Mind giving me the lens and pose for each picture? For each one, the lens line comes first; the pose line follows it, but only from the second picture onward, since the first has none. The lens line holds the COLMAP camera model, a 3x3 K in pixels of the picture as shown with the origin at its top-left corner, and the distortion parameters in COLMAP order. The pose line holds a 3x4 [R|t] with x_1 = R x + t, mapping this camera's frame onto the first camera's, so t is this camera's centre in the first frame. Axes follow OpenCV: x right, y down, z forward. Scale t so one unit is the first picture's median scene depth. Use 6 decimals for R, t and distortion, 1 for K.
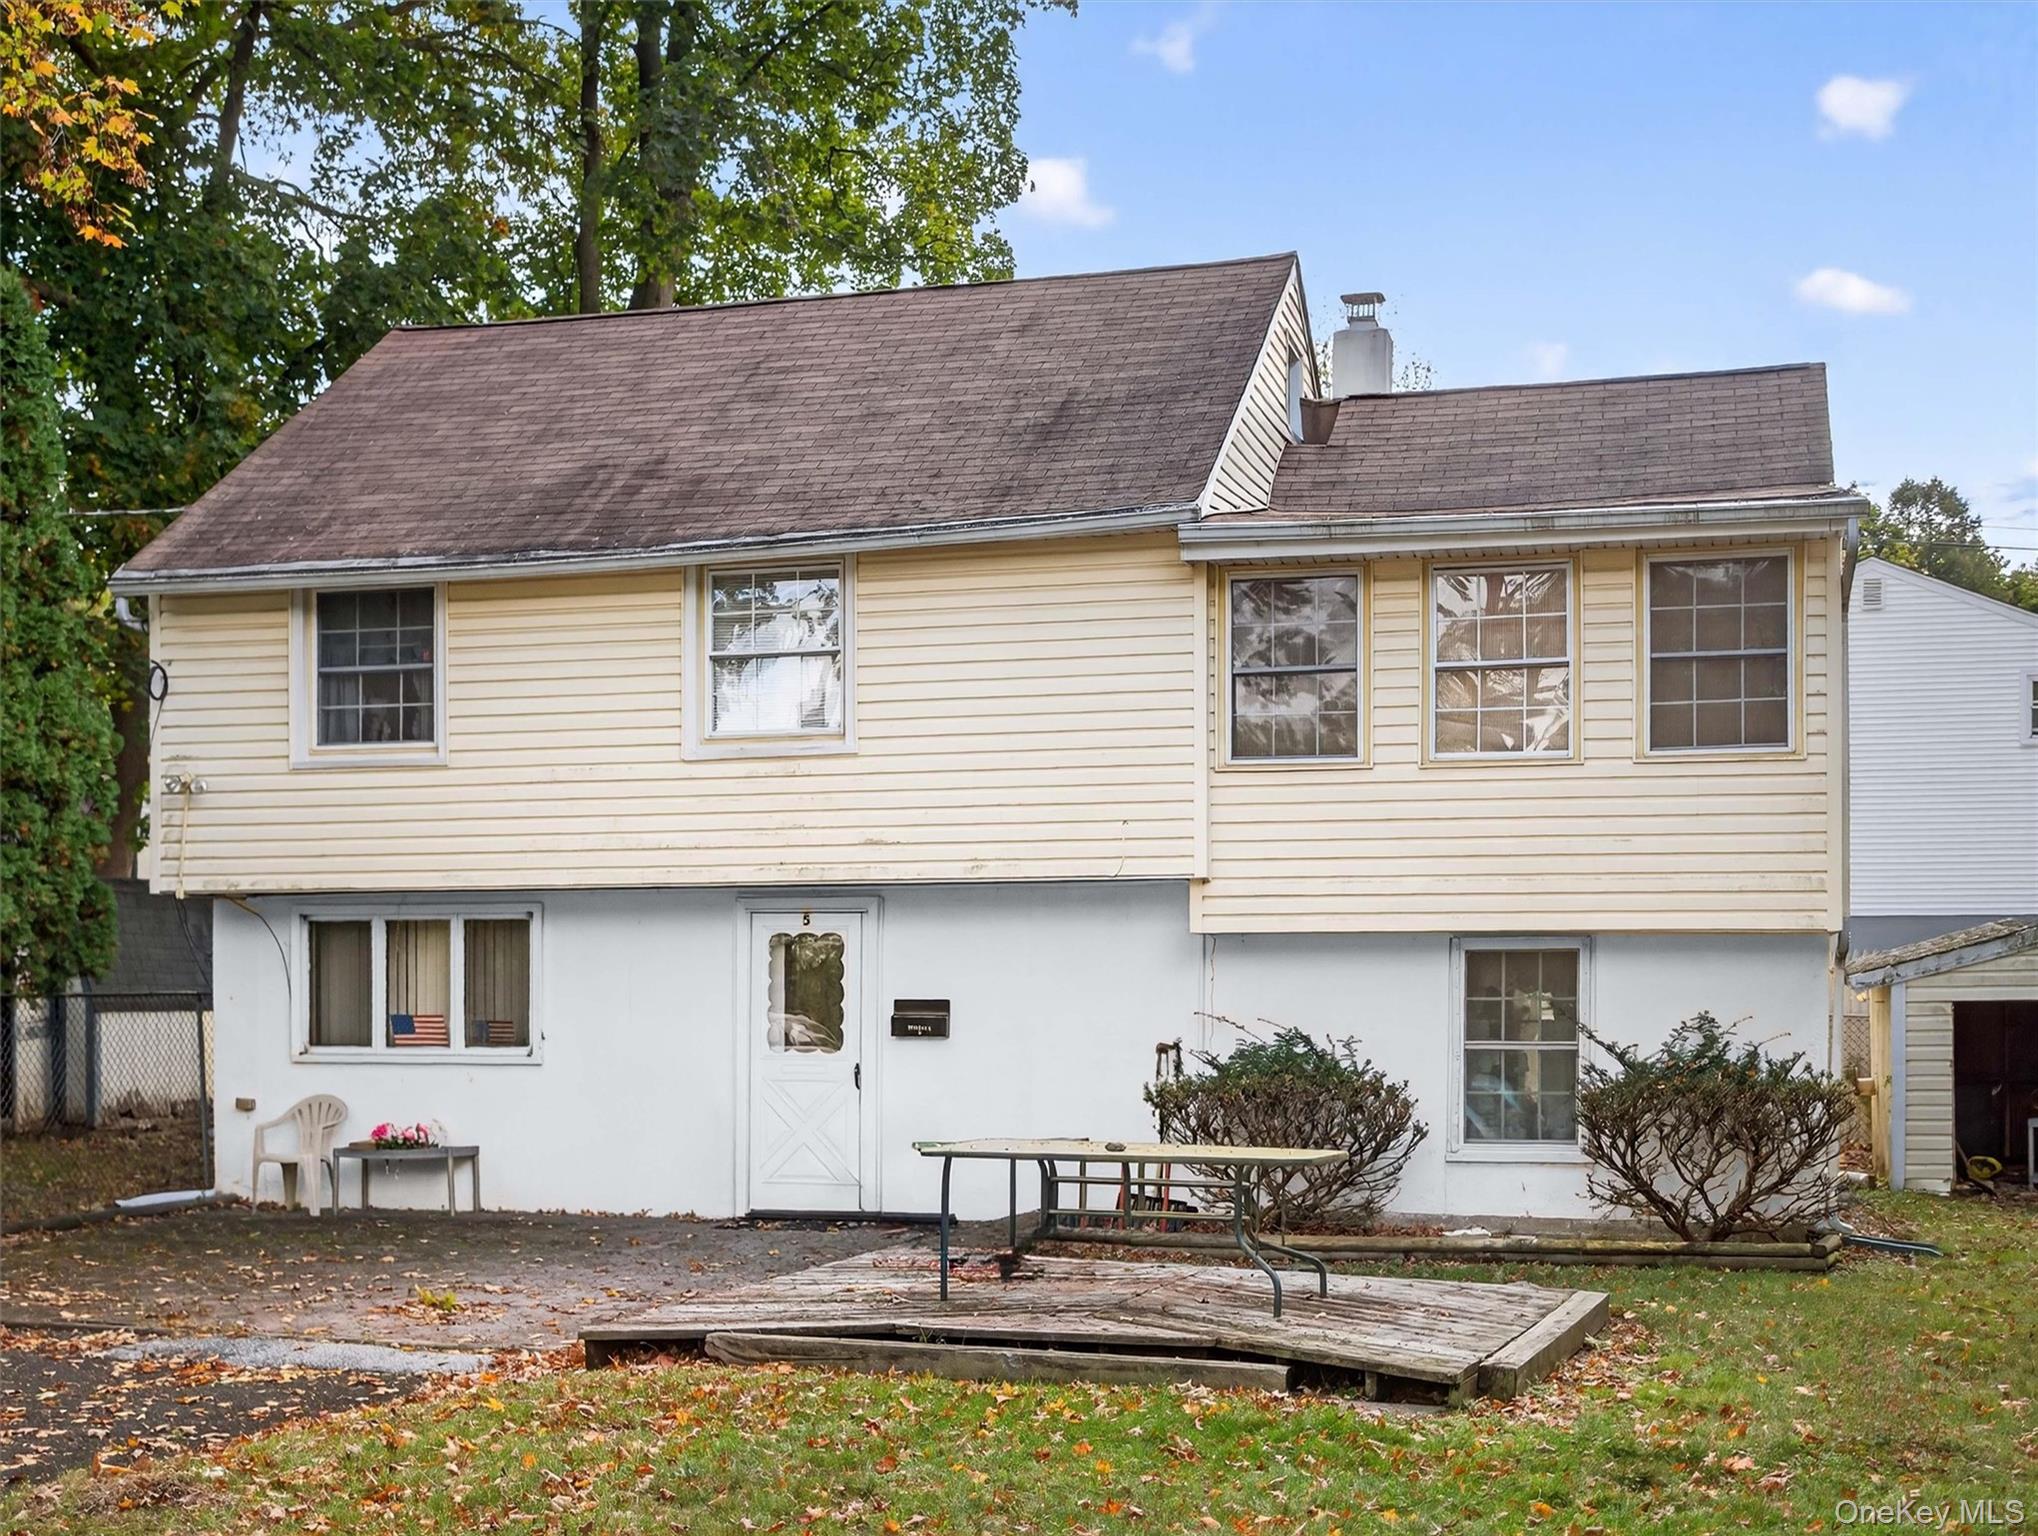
lens RADIAL K [[2512.2, 0, 1018.2], [0, 2512.2, 1056.6], [0, 0, 1]] dist [-0.022187, 0.022065]
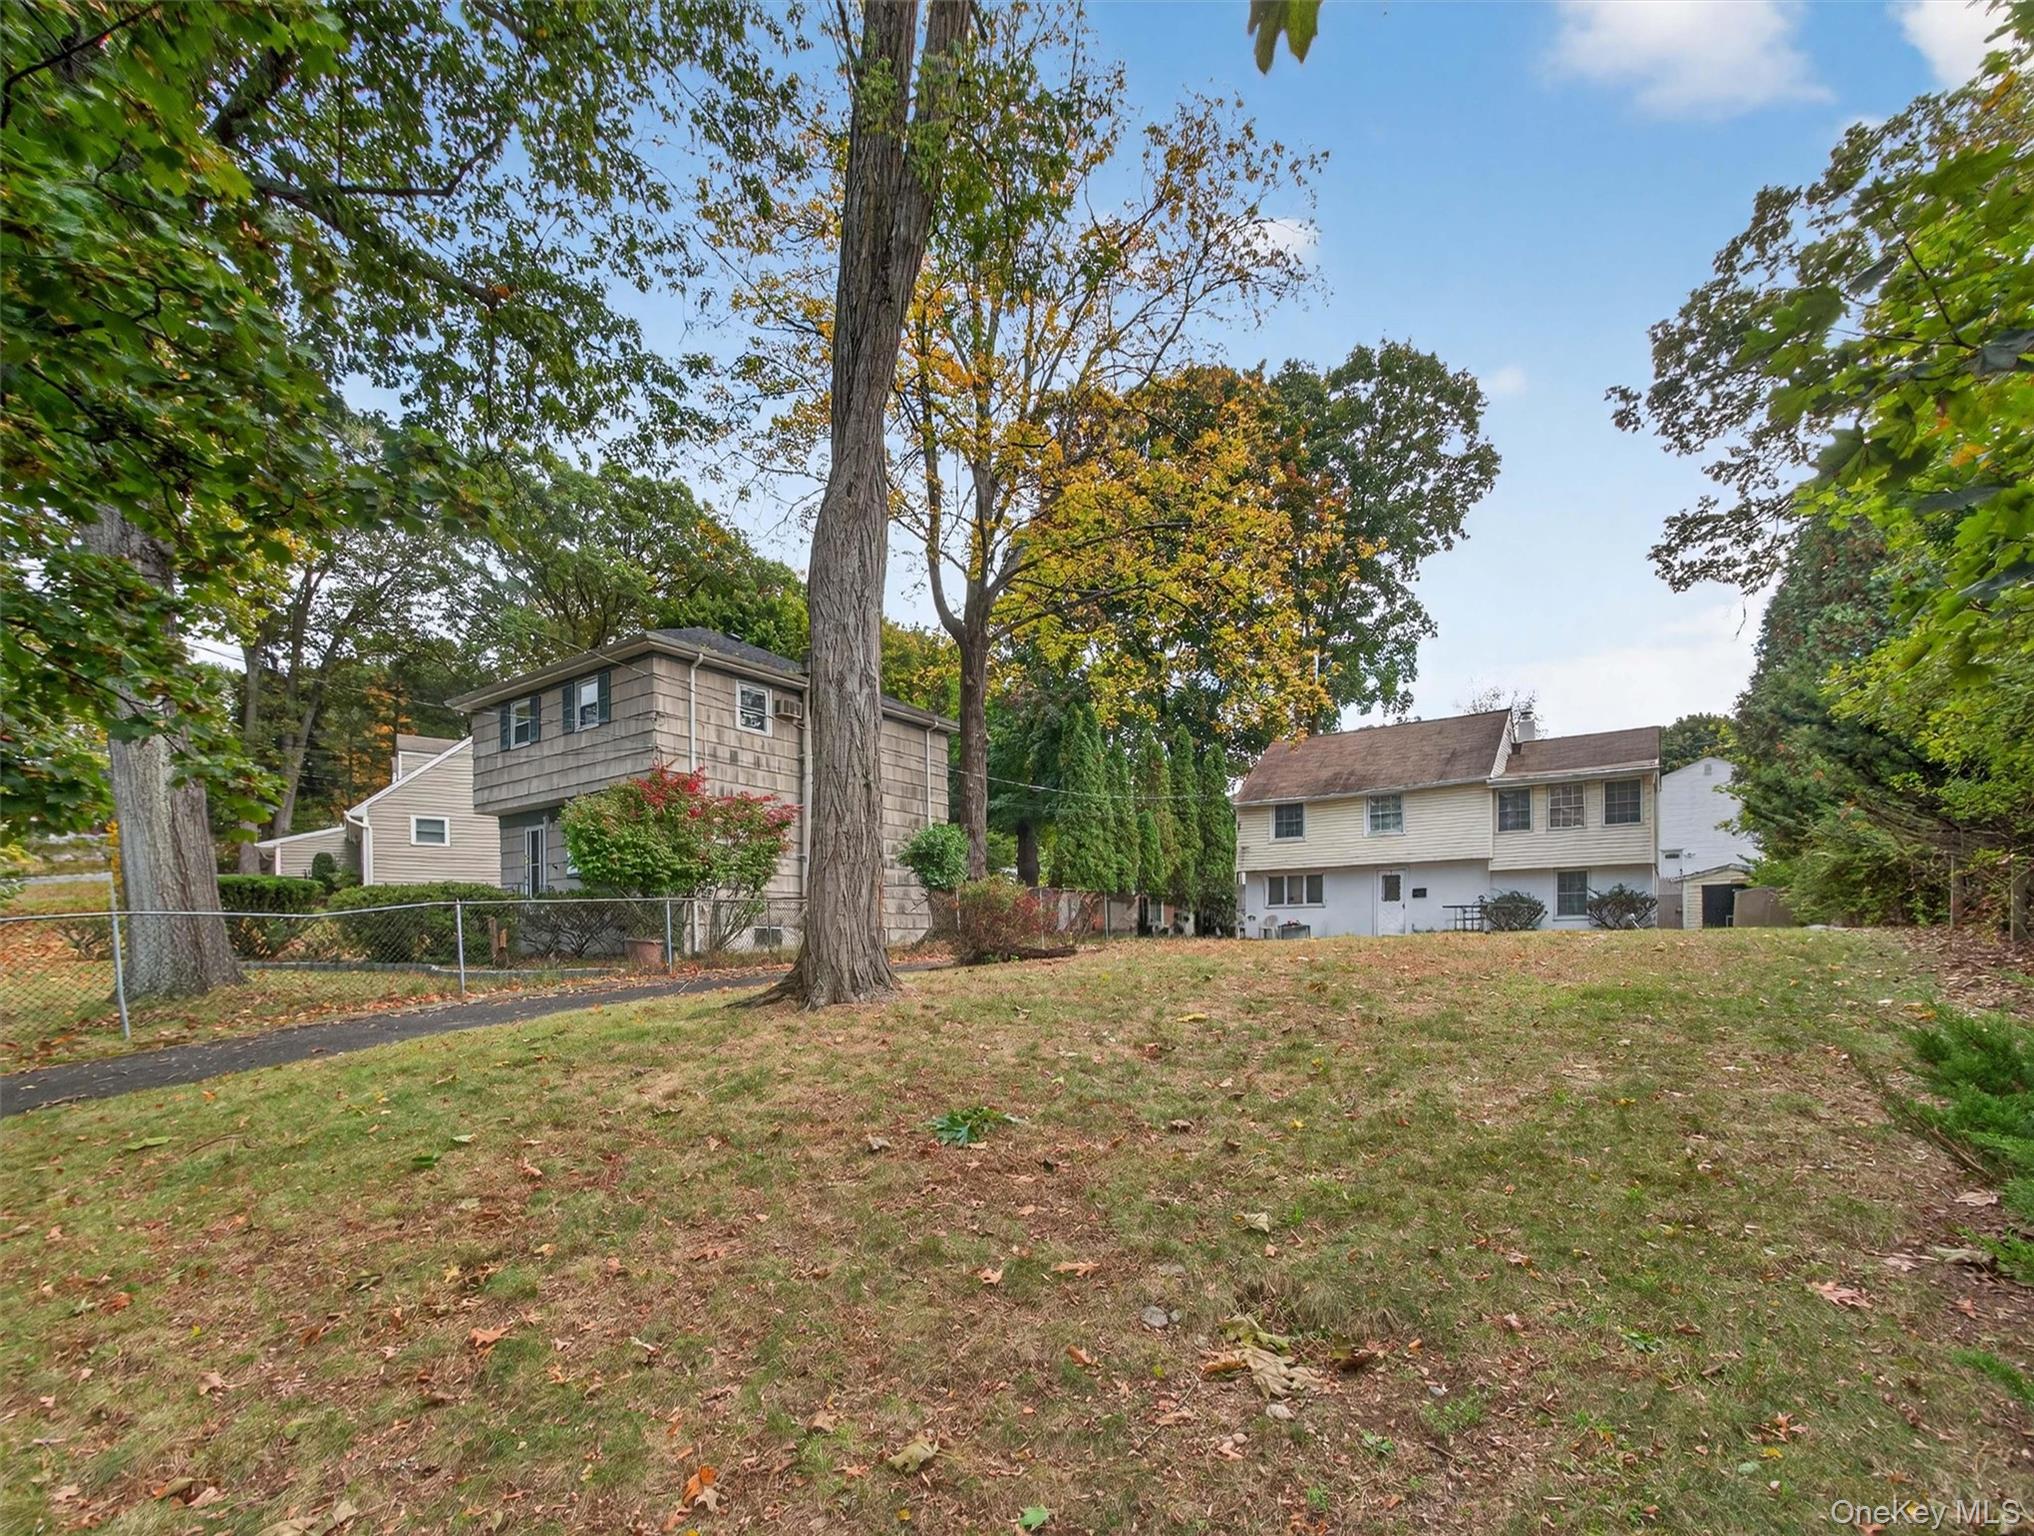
lens RADIAL K [[929.1, 0, 1016.0], [0, 929.1, 963.1], [0, 0, 1]] dist [-0.000648, 0.001344]
pose [[0.940142, 0.001028, -0.340780, -0.146730], [0.000775, 0.999986, 0.005155, 0.098040], [0.340781, -0.005111, 0.940129, -0.785486]]
